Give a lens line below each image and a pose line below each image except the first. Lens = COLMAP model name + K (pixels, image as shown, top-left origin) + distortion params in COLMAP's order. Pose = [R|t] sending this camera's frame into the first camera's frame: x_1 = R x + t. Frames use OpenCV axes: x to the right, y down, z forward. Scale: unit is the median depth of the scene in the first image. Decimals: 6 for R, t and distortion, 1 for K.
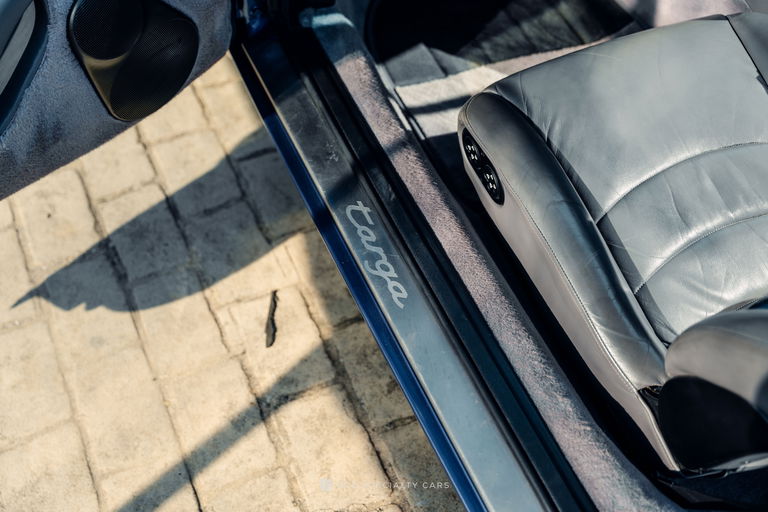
lens RADIAL K [[994.9, 0, 384.0], [0, 994.9, 256.0], [0, 0, 1]] dist [0.016864, 0.041874]
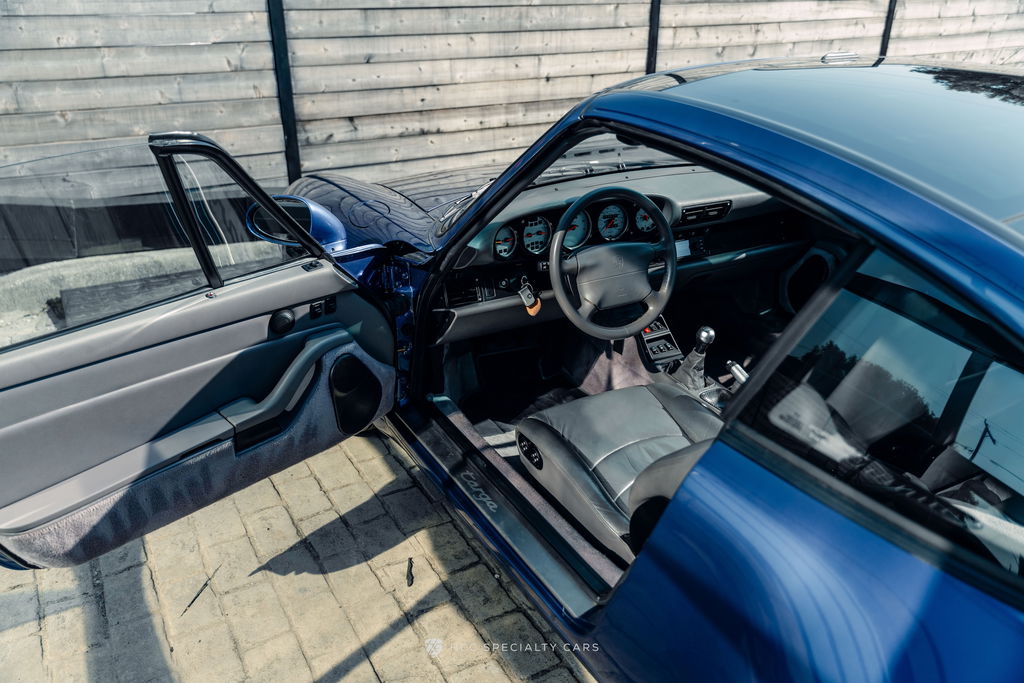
lens RADIAL K [[824.8, 0, 512.0], [0, 824.8, 341.5], [0, 0, 1]] dist [0.004155, -0.000333]
pose [[0.993475, -0.022919, 0.111724, -0.096014], [0.072009, 0.885704, -0.458631, 0.395598], [-0.088444, 0.463684, 0.881575, -0.440211]]
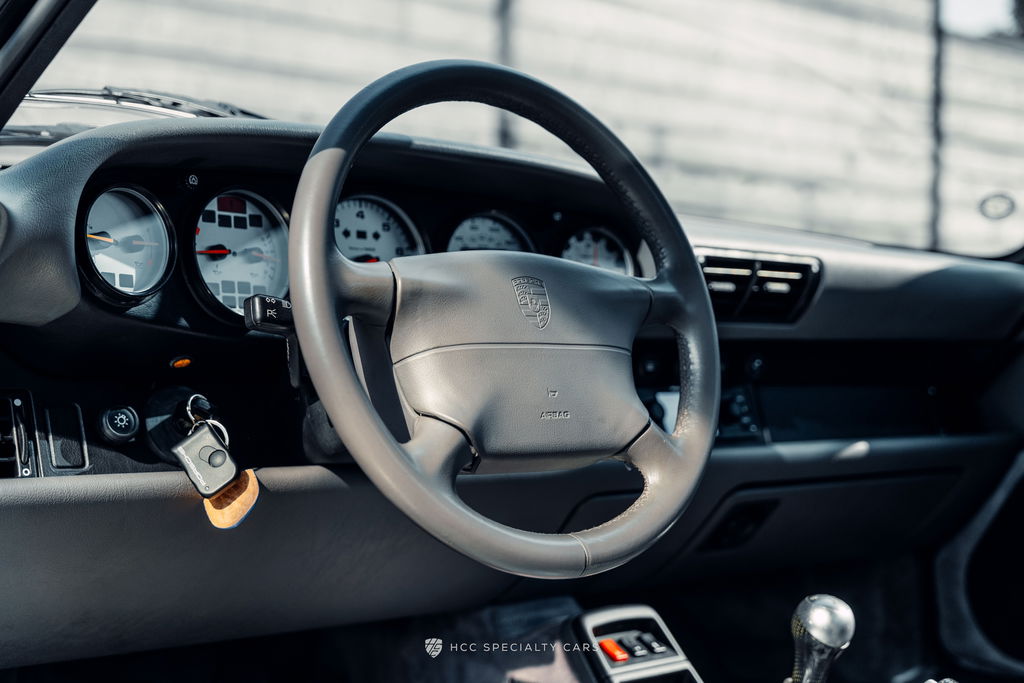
lens RADIAL K [[1540.9, 0, 512.0], [0, 1540.9, 341.5], [0, 0, 1]] dist [0.013622, -0.008210]
pose [[0.955960, 0.033203, 0.291612, 0.016807], [0.209817, 0.617438, -0.758121, 0.219440], [-0.205225, 0.785918, 0.583280, 0.295987]]
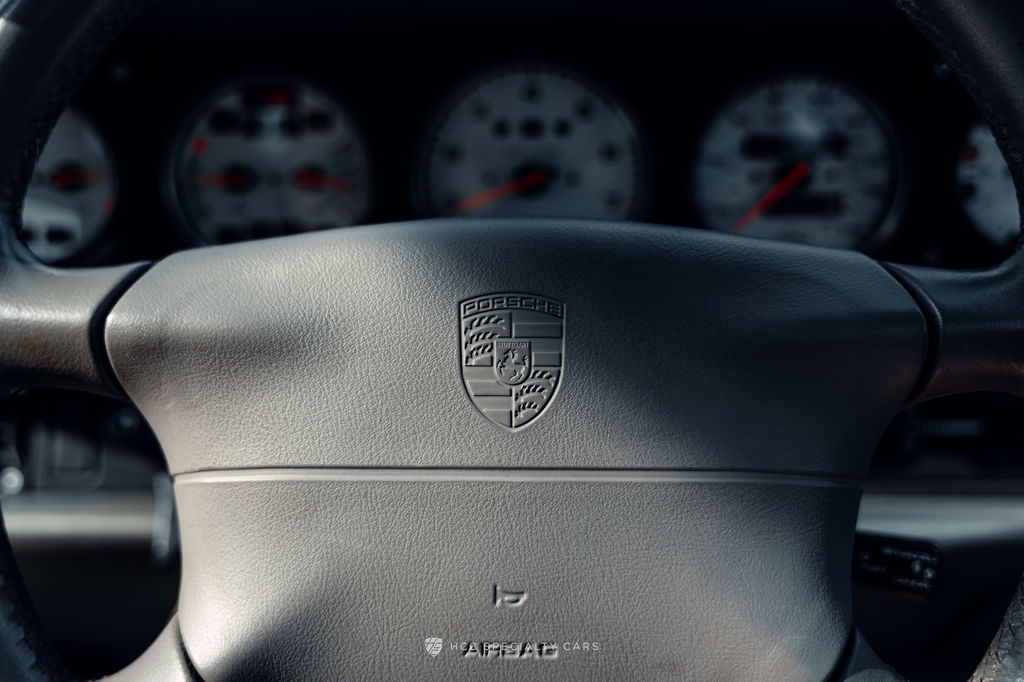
lens RADIAL K [[1102.8, 0, 512.0], [0, 1102.8, 341.0], [0, 0, 1]] dist [-0.003061, -0.002181]
pose [[0.899836, 0.107947, -0.422660, 0.326652], [-0.348504, 0.760646, -0.547689, -0.227120], [0.262373, 0.640129, 0.722077, 0.548148]]
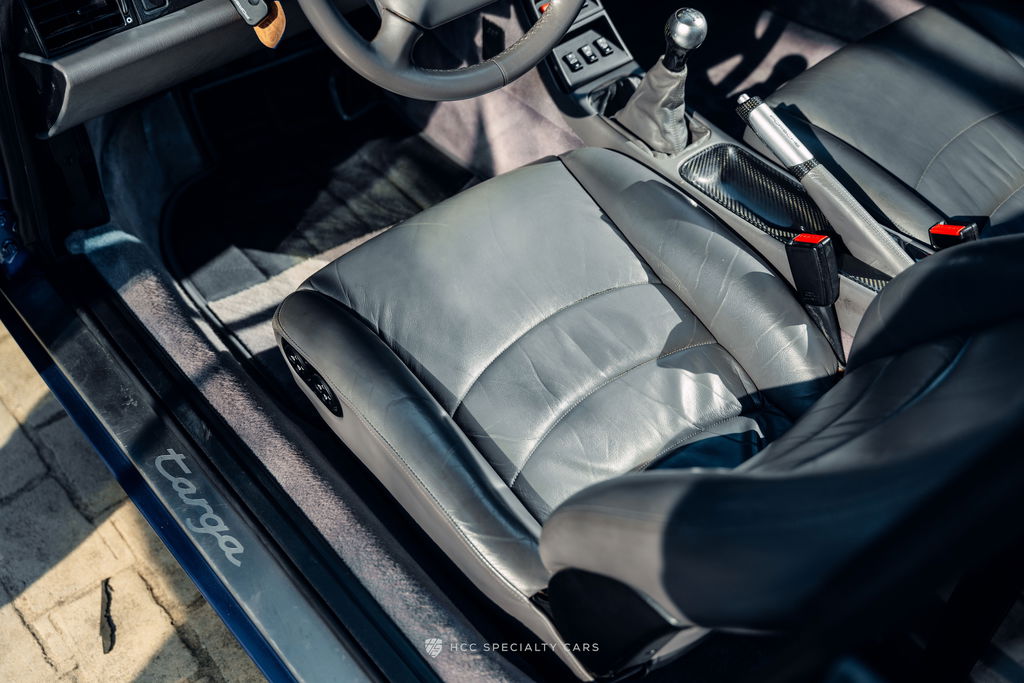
lens RADIAL K [[1229.5, 0, 512.0], [0, 1229.5, 341.5], [0, 0, 1]] dist [0.023795, 0.016188]
pose [[0.965024, -0.197160, 0.172791, 0.077956], [0.215192, 0.972177, -0.092548, 0.012062], [-0.149736, 0.126494, 0.980601, -0.043715]]
